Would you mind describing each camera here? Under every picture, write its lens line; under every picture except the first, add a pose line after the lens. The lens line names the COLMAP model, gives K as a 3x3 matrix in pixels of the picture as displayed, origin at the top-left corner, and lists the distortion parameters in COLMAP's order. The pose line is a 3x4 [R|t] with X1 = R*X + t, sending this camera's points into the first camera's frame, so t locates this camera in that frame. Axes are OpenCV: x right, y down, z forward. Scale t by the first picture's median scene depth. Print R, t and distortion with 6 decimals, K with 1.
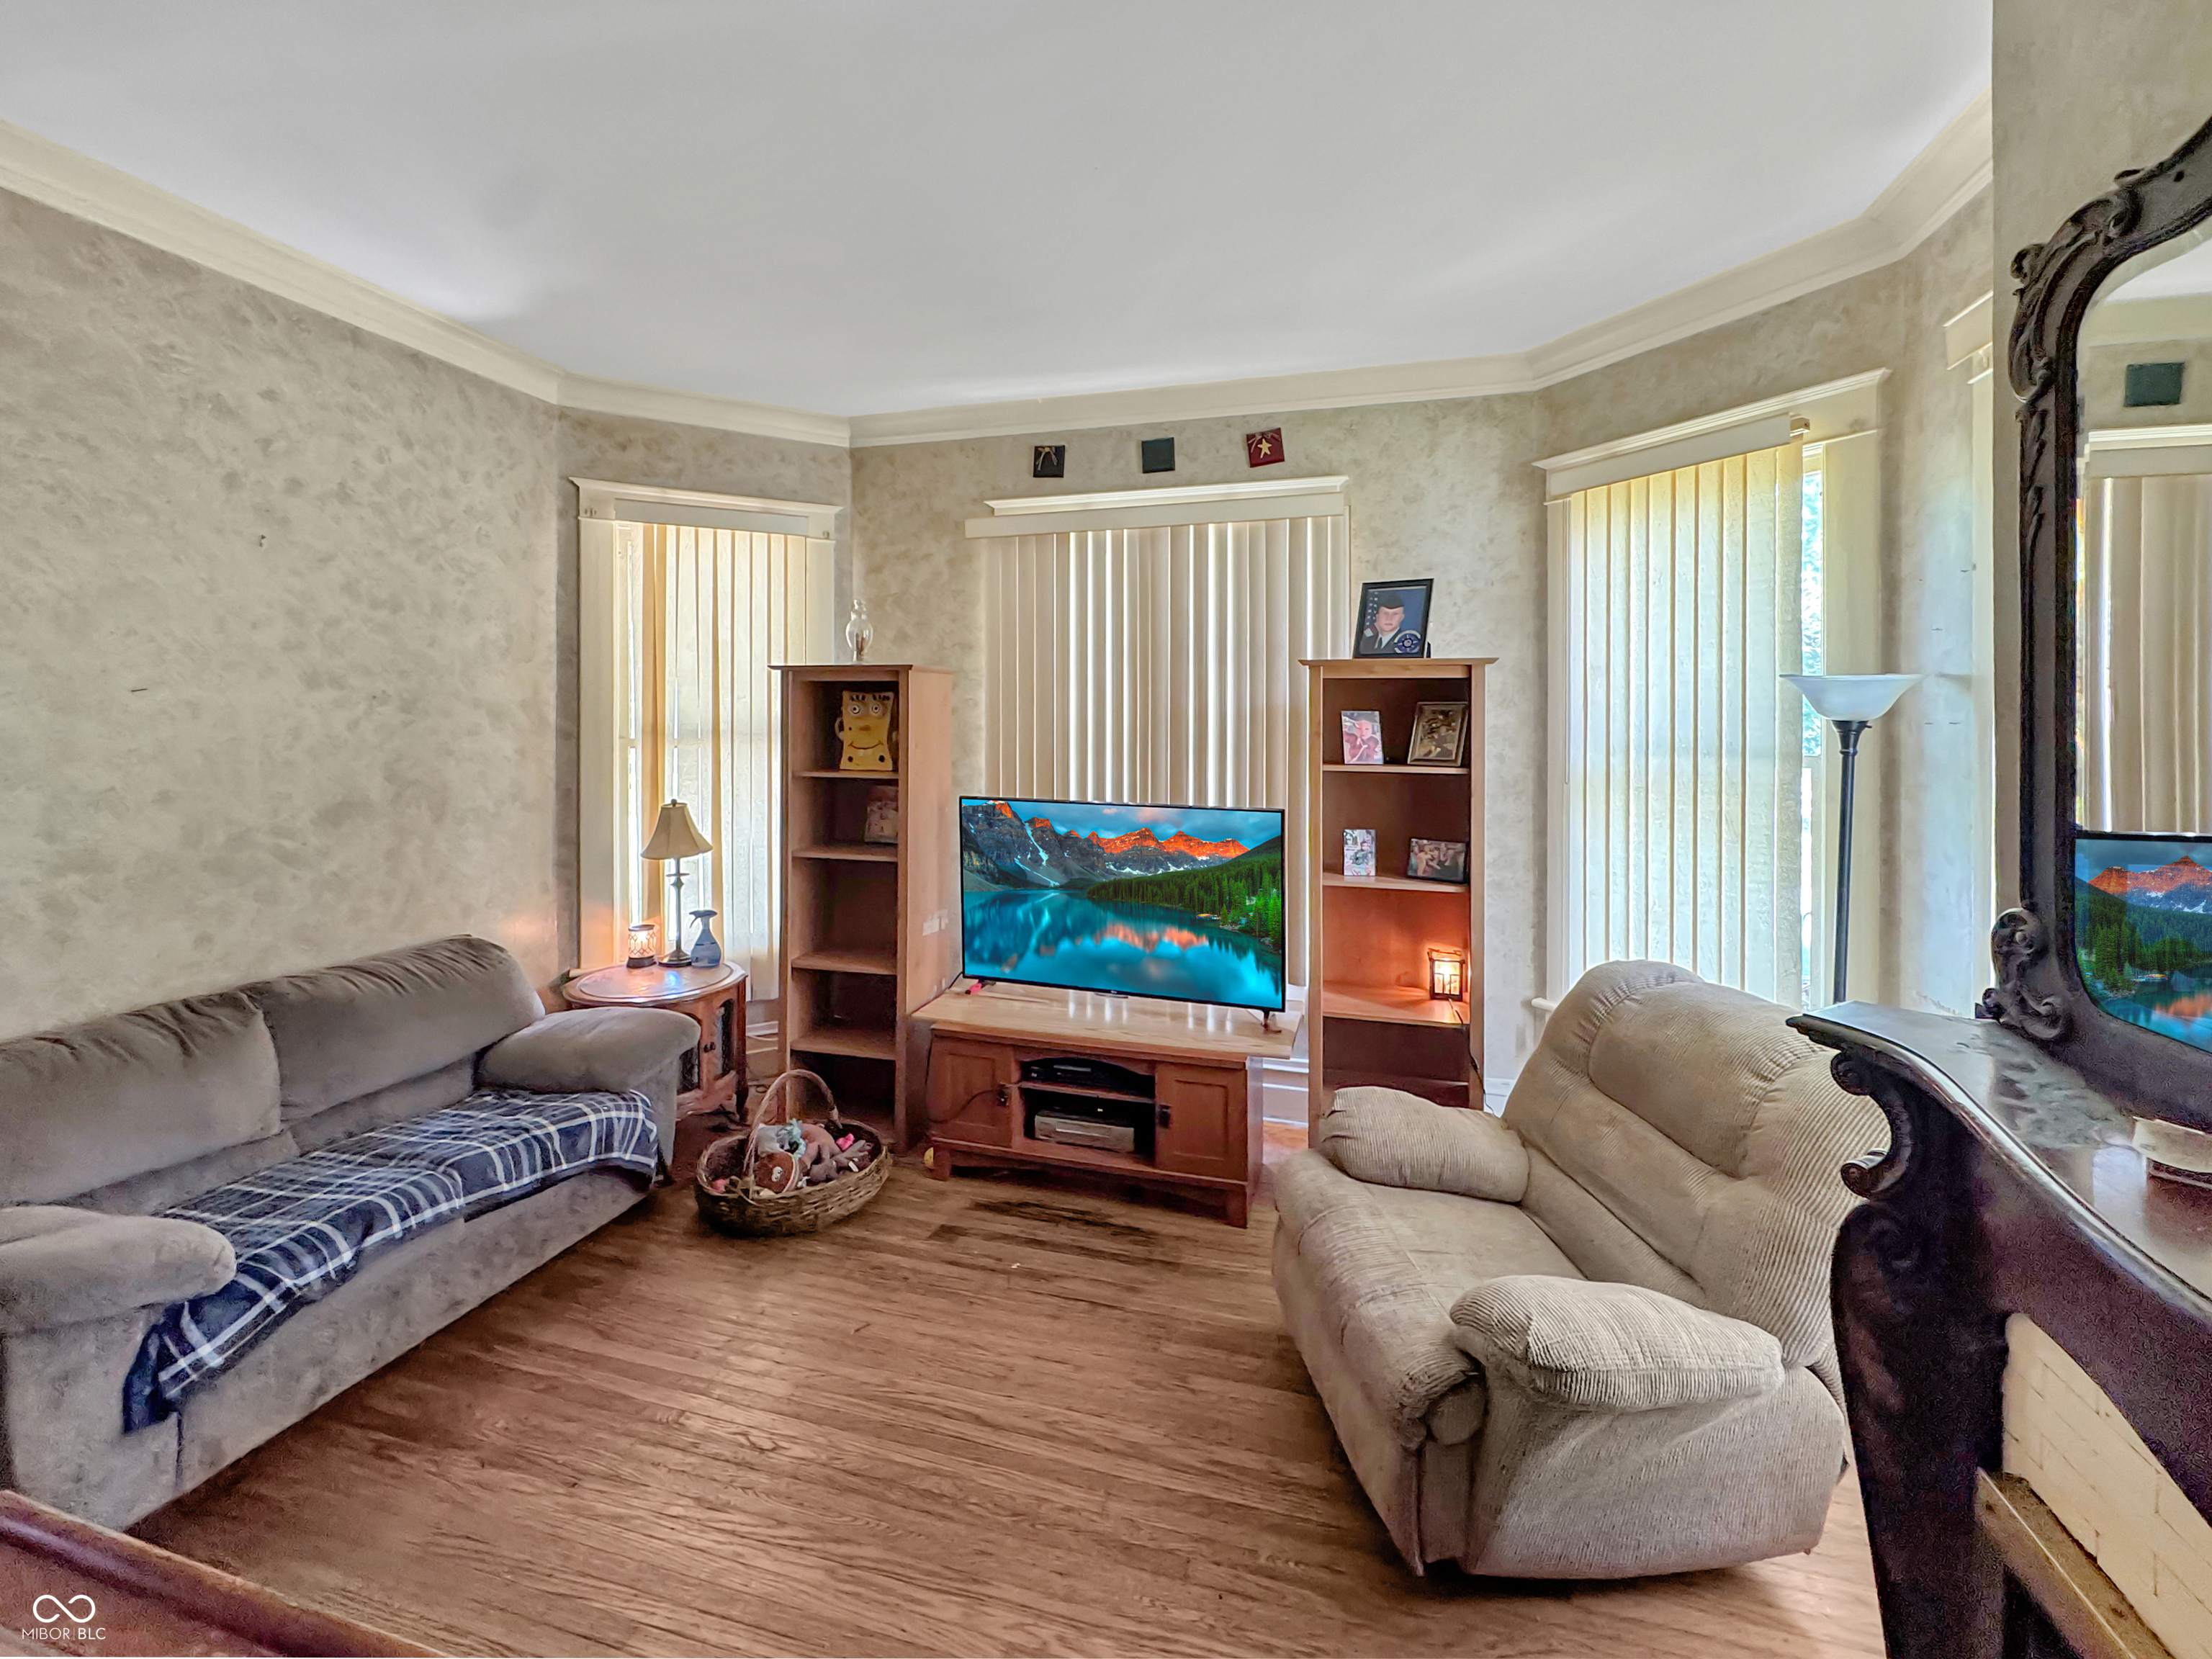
lens RADIAL K [[886.4, 0, 1066.6], [0, 886.4, 707.8], [0, 0, 1]] dist [0.013444, -0.001172]
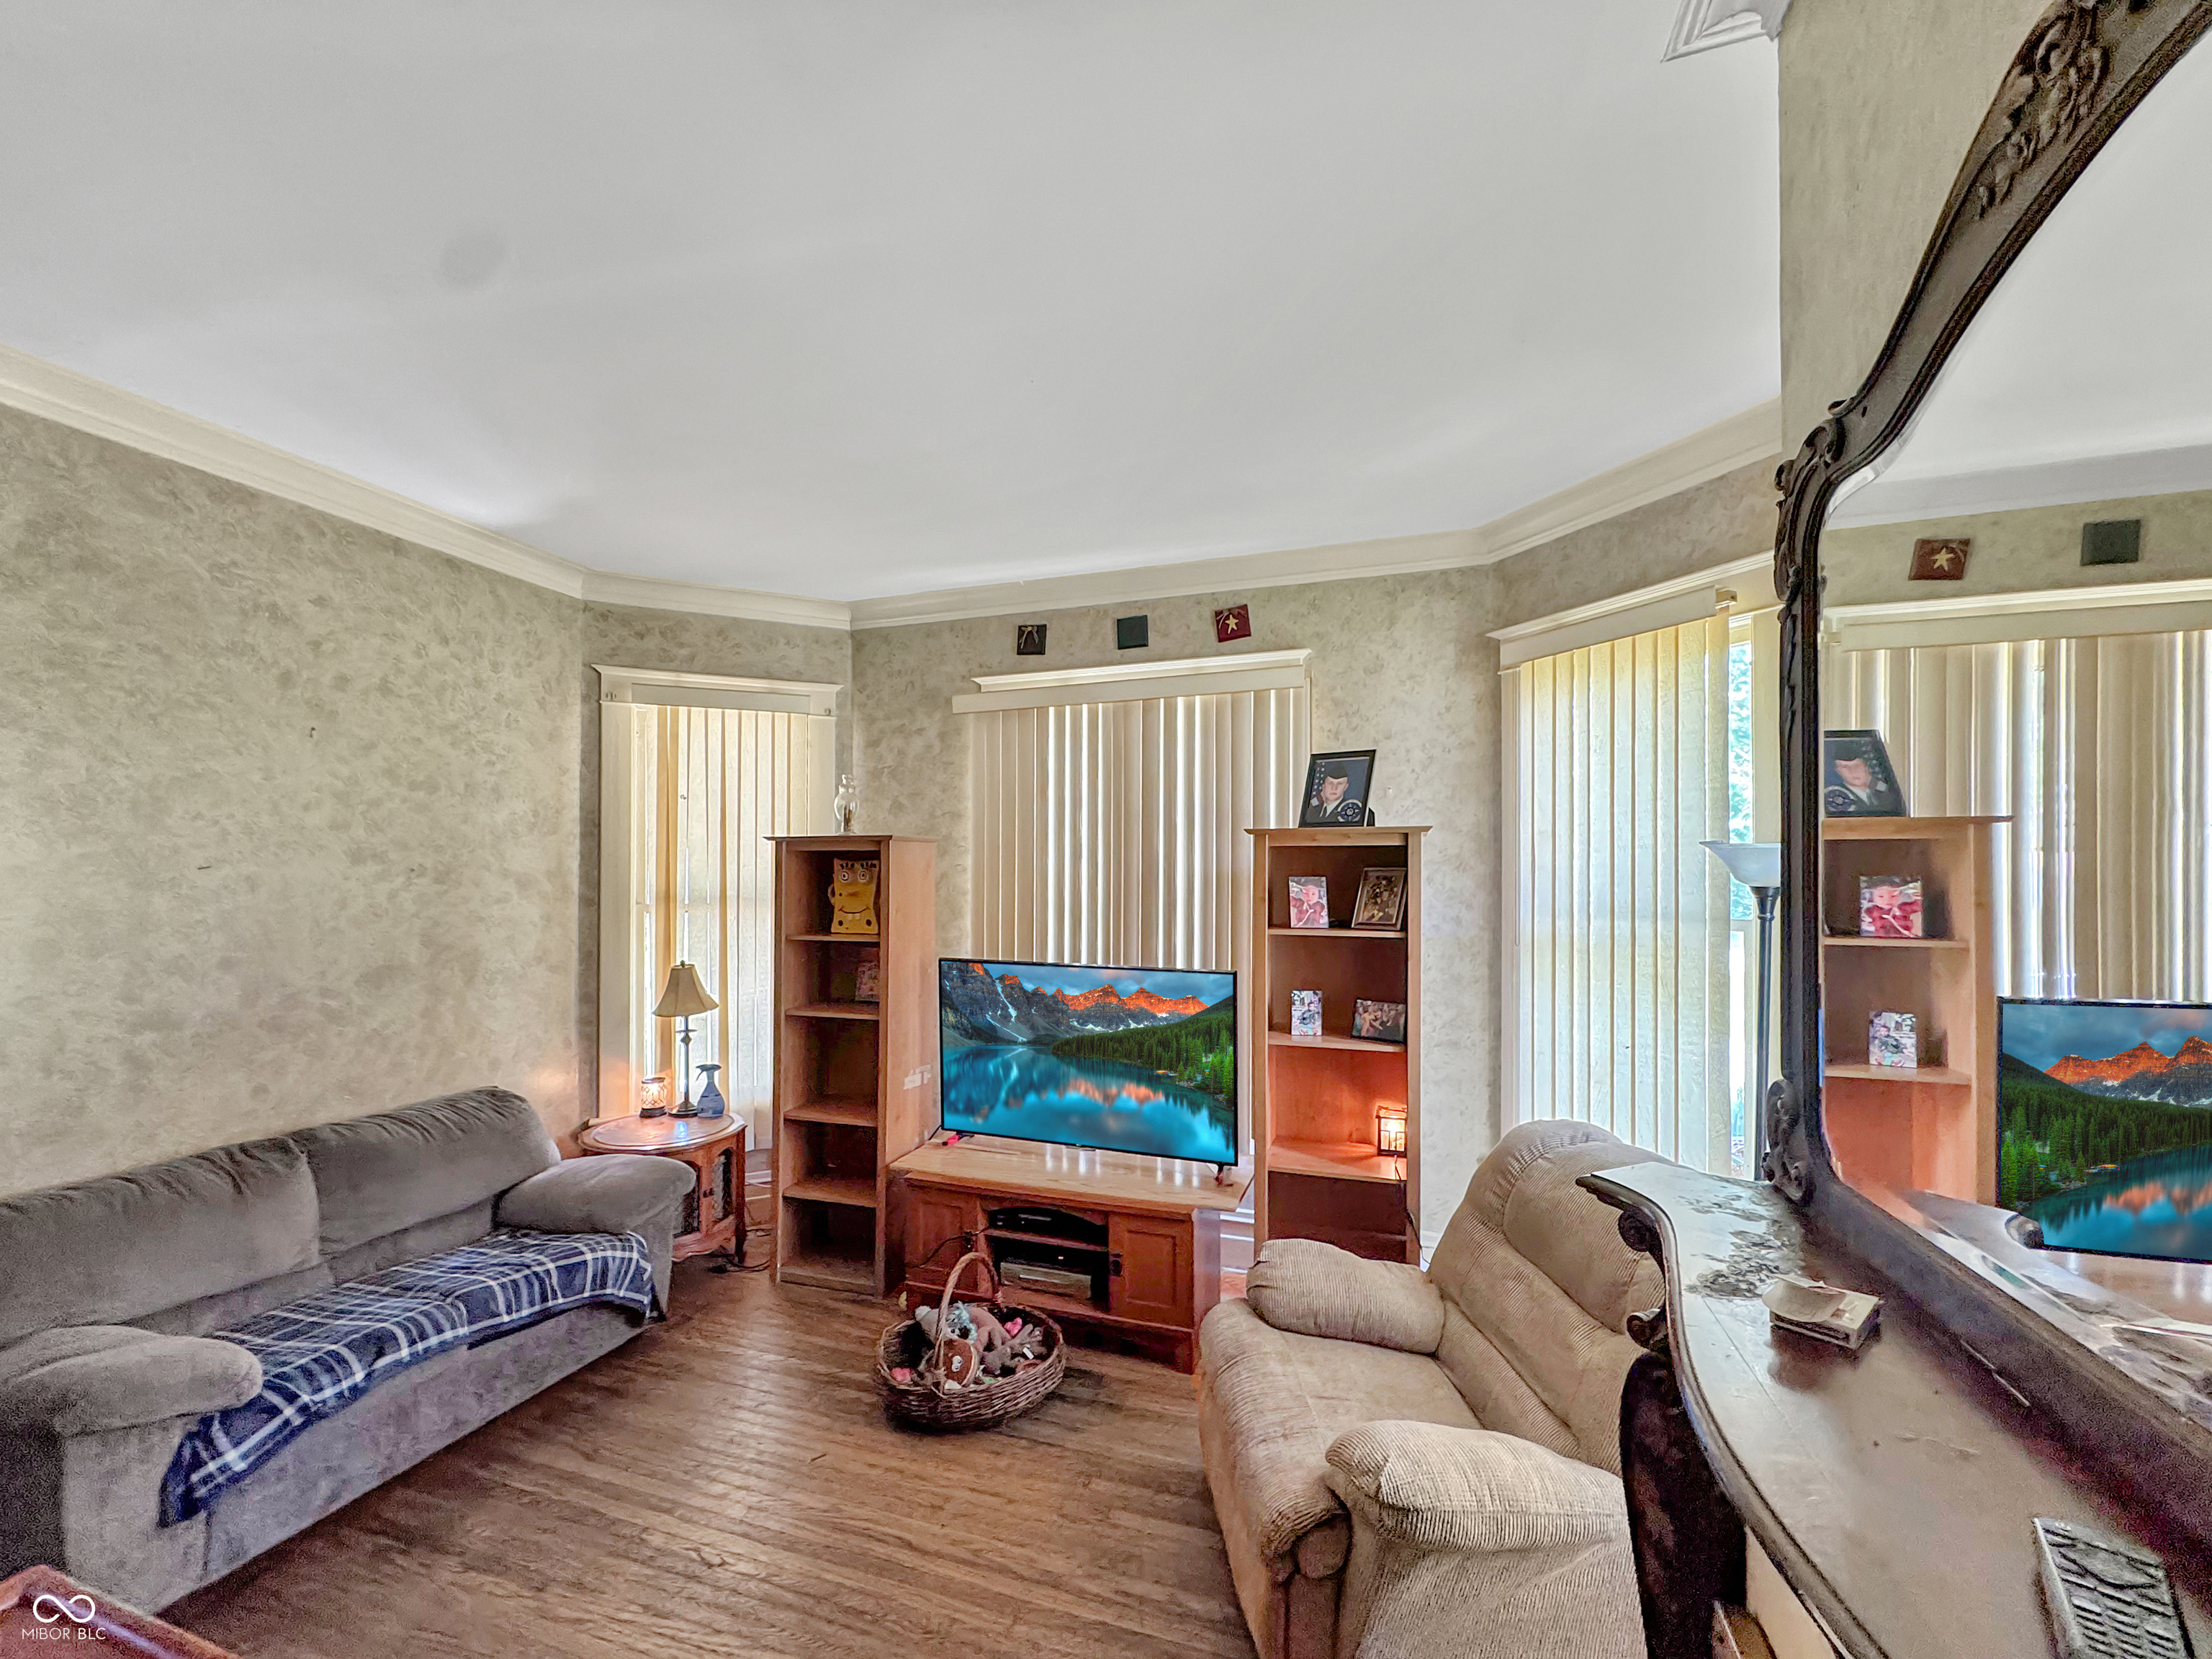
lens RADIAL K [[886.4, 0, 1109.3], [0, 886.4, 839.5], [0, 0, 1]] dist [0.013444, -0.001172]
pose [[0.998185, -0.009457, -0.059476, 0.168144], [0.008443, 0.999815, -0.017277, -0.025453], [0.059628, 0.016744, 0.998080, -0.058823]]
